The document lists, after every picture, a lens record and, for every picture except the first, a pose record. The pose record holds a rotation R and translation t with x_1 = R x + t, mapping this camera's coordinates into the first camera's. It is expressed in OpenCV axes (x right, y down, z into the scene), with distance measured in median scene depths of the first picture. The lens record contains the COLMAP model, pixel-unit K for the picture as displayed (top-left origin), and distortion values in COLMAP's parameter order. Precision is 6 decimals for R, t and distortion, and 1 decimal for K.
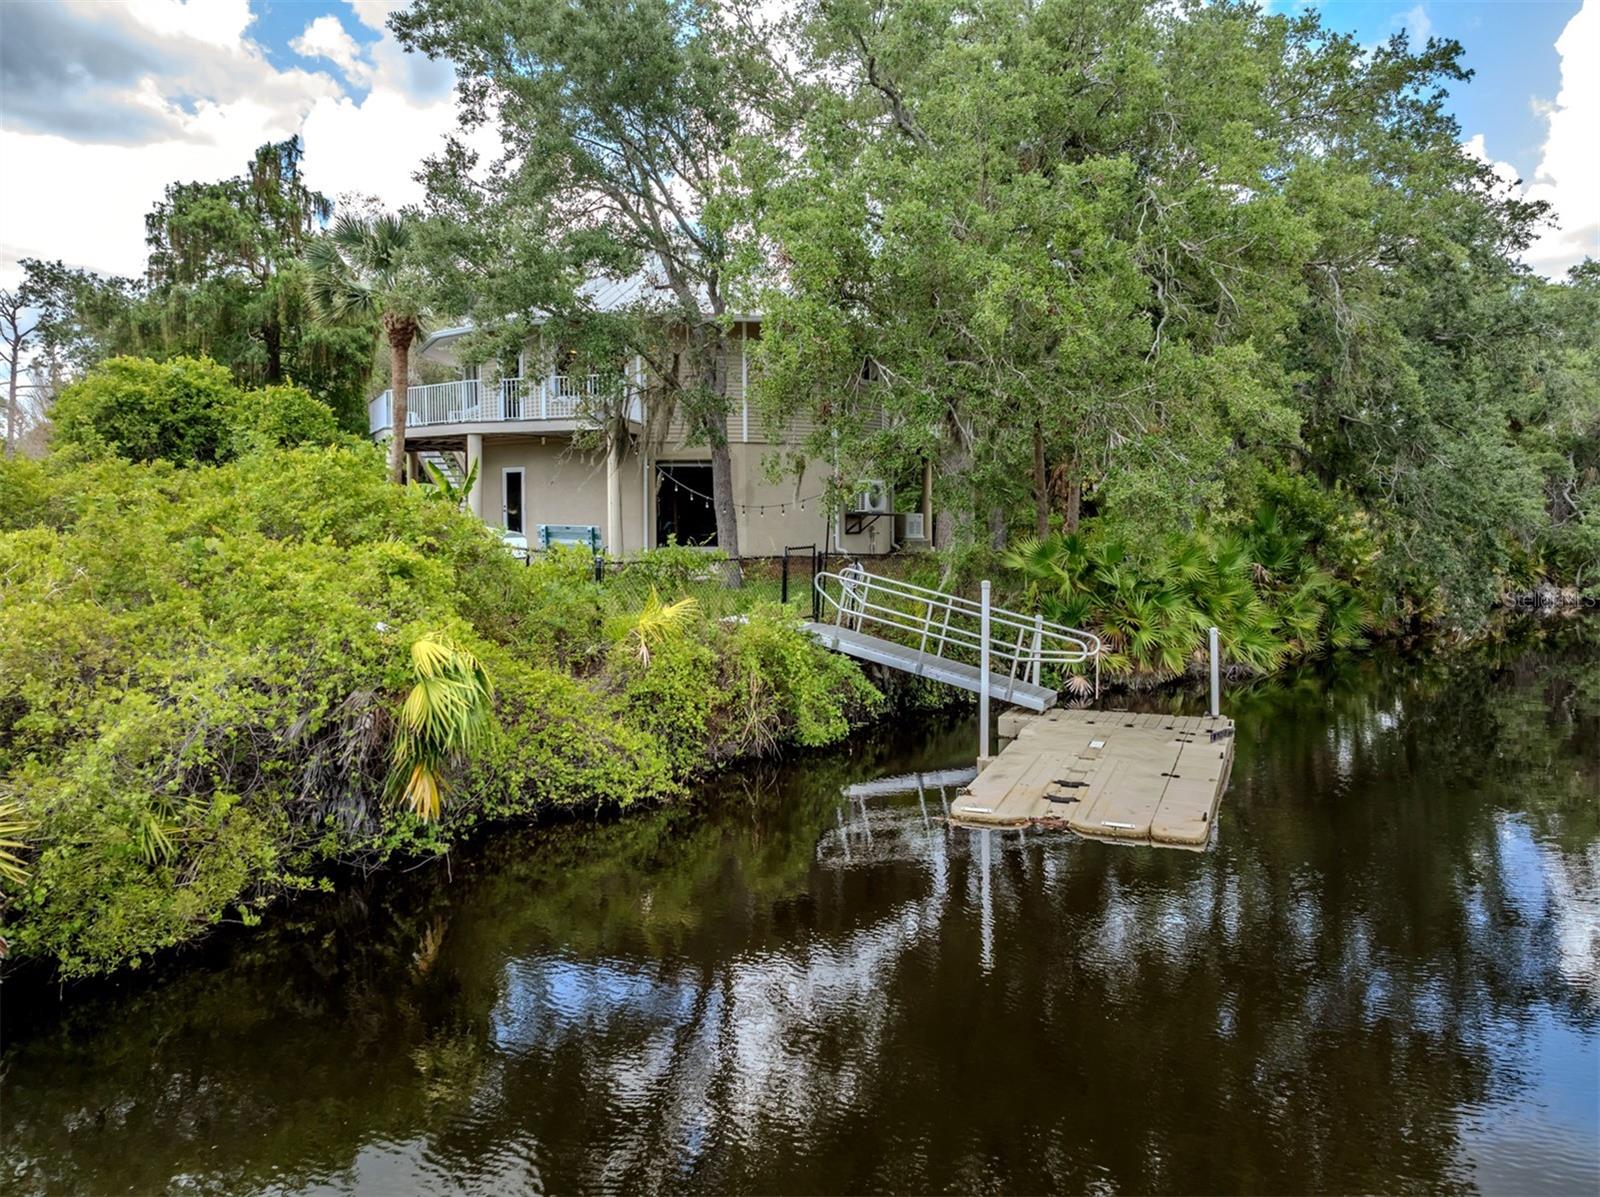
lens RADIAL K [[1084.8, 0, 825.0], [0, 1084.8, 649.0], [0, 0, 1]] dist [-0.002411, 0.000330]
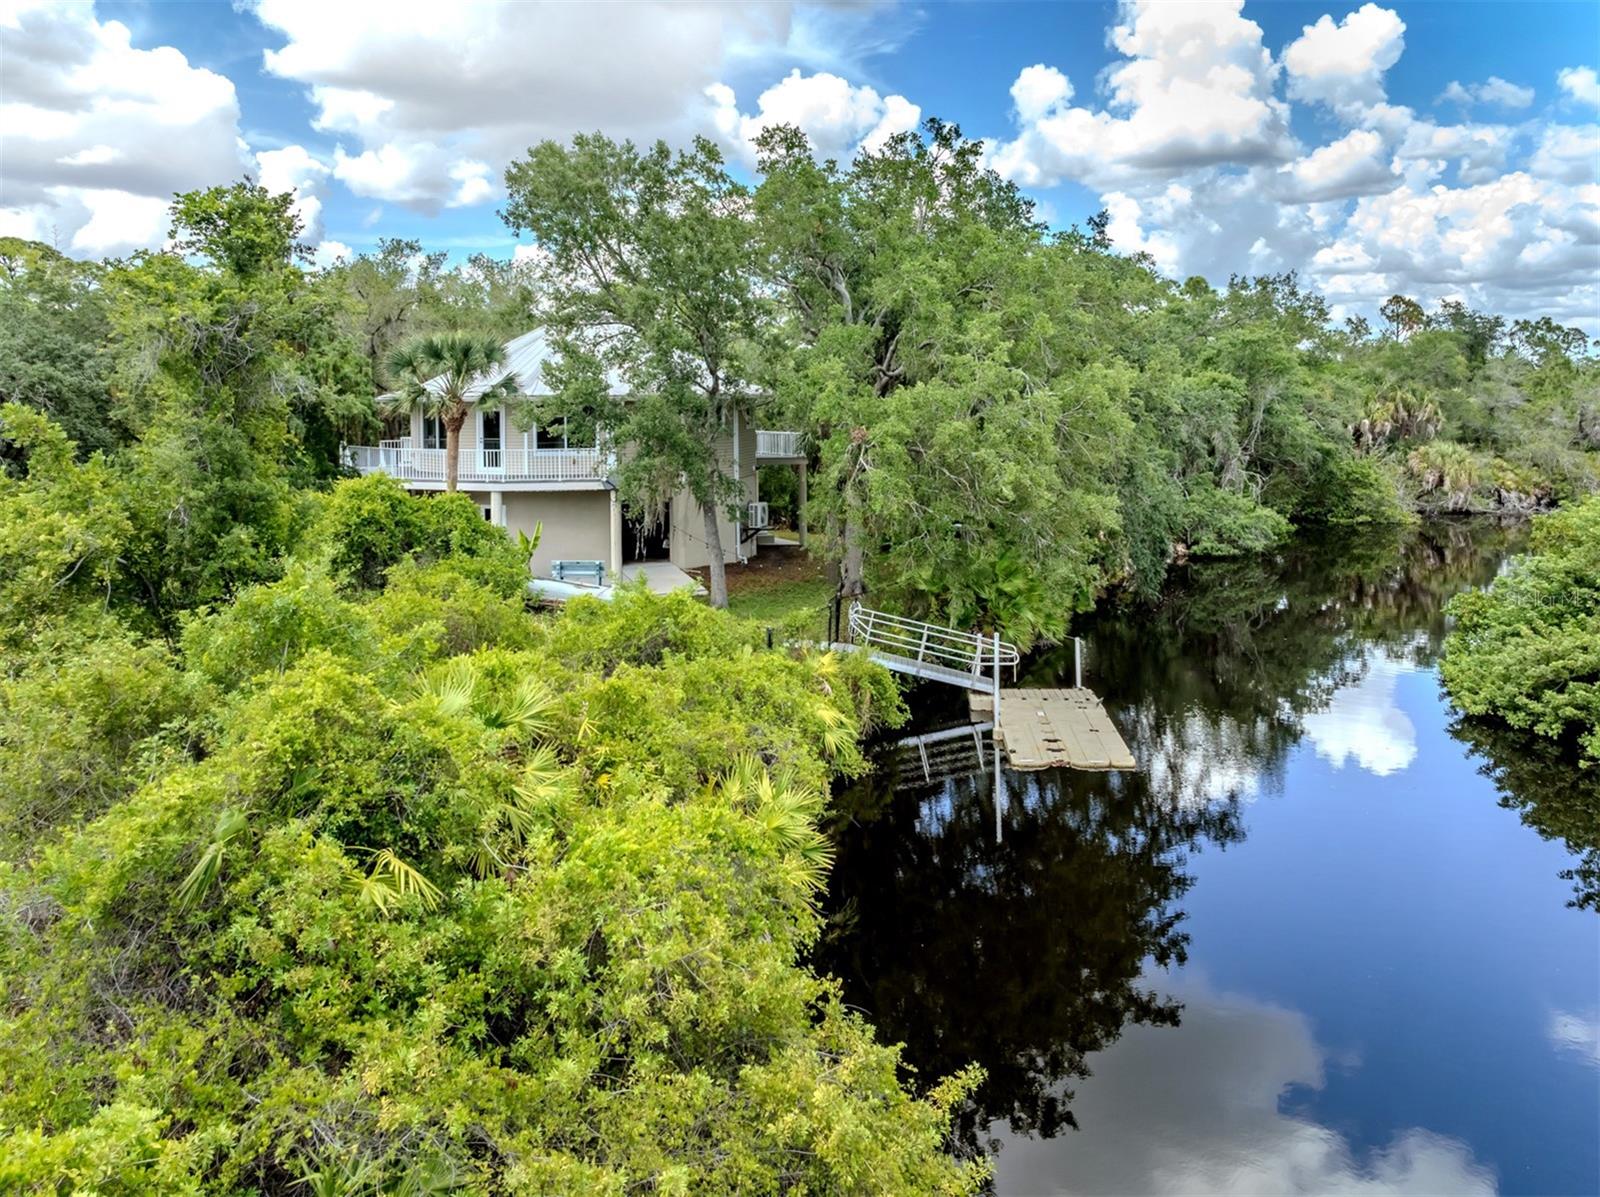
lens RADIAL K [[1119.1, 0, 800.0], [0, 1119.1, 598.5], [0, 0, 1]] dist [-0.002020, -0.000334]
pose [[0.944095, -0.054761, 0.325095, -0.519289], [0.040613, 0.997915, 0.050153, -0.153161], [-0.327163, -0.034146, 0.944351, -0.441745]]
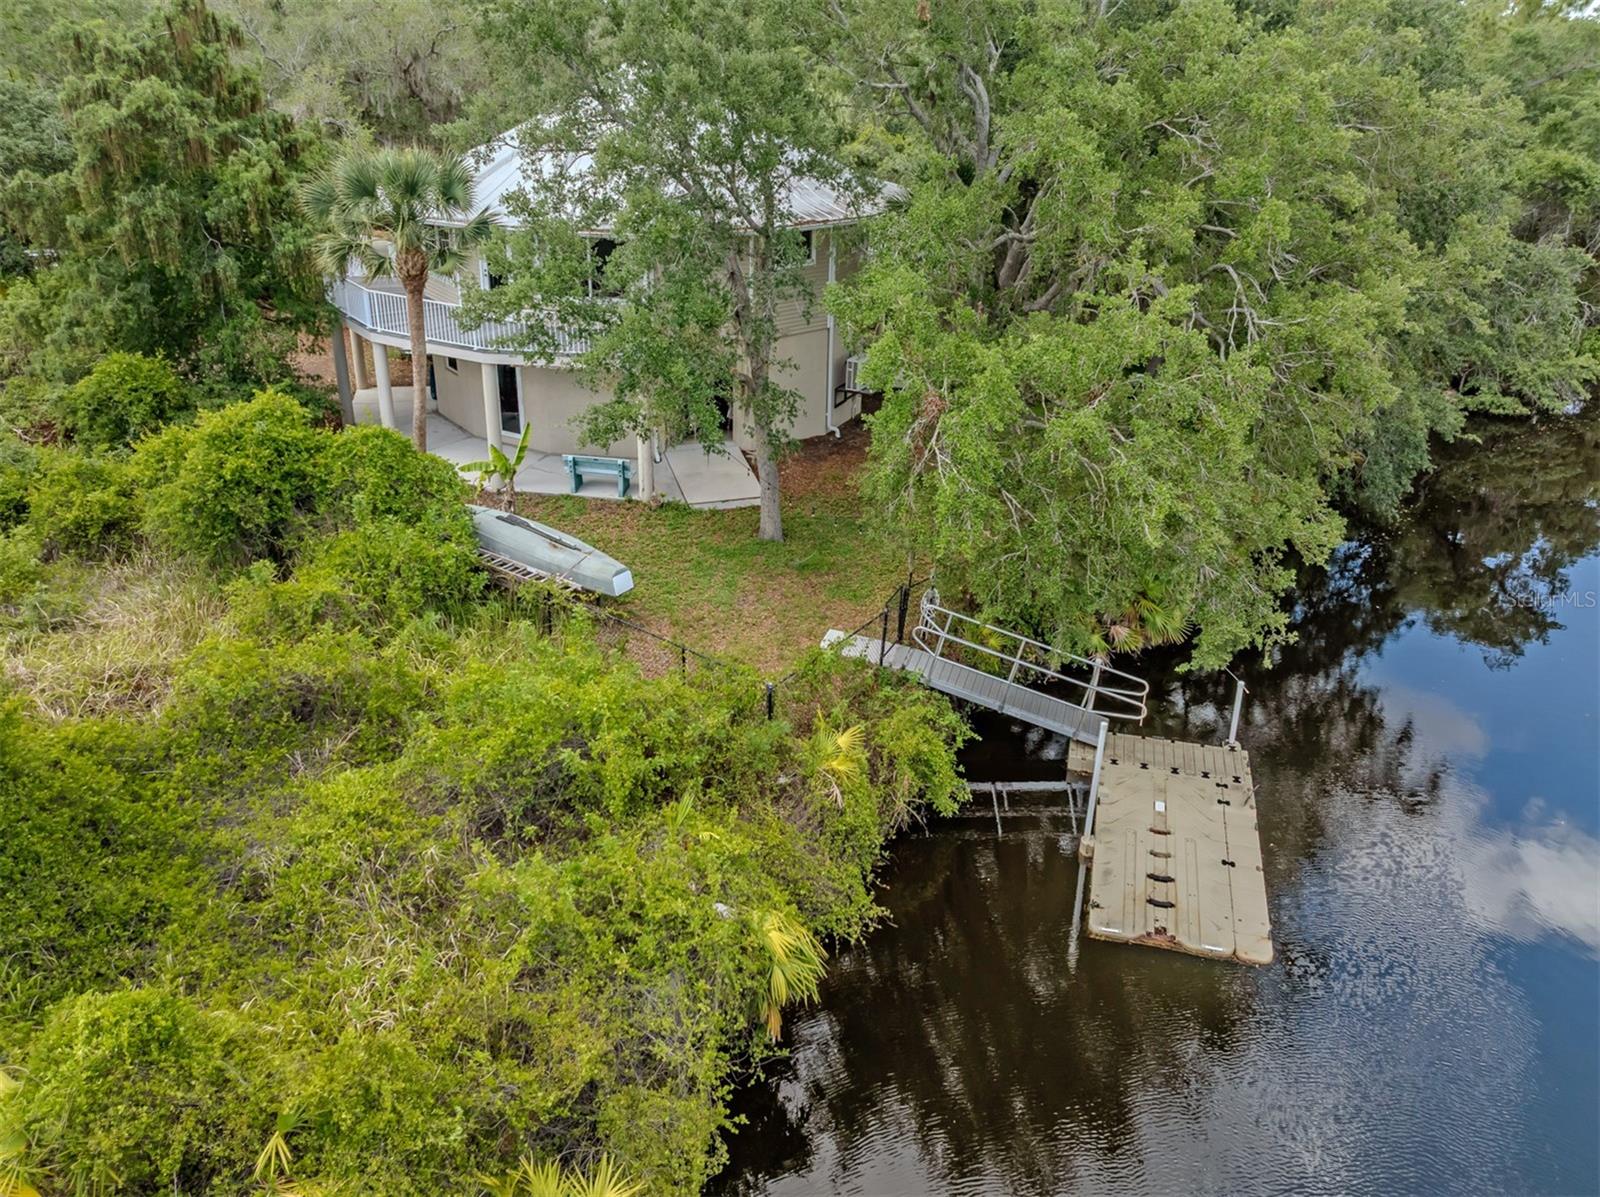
lens RADIAL K [[1113.1, 0, 796.6], [0, 1113.1, 648.8], [0, 0, 1]] dist [-0.011762, -0.000650]
pose [[0.989284, -0.041216, 0.140069, -0.250104], [-0.013159, 0.930254, 0.366679, -0.401741], [-0.145413, -0.364593, 0.919743, -0.048026]]
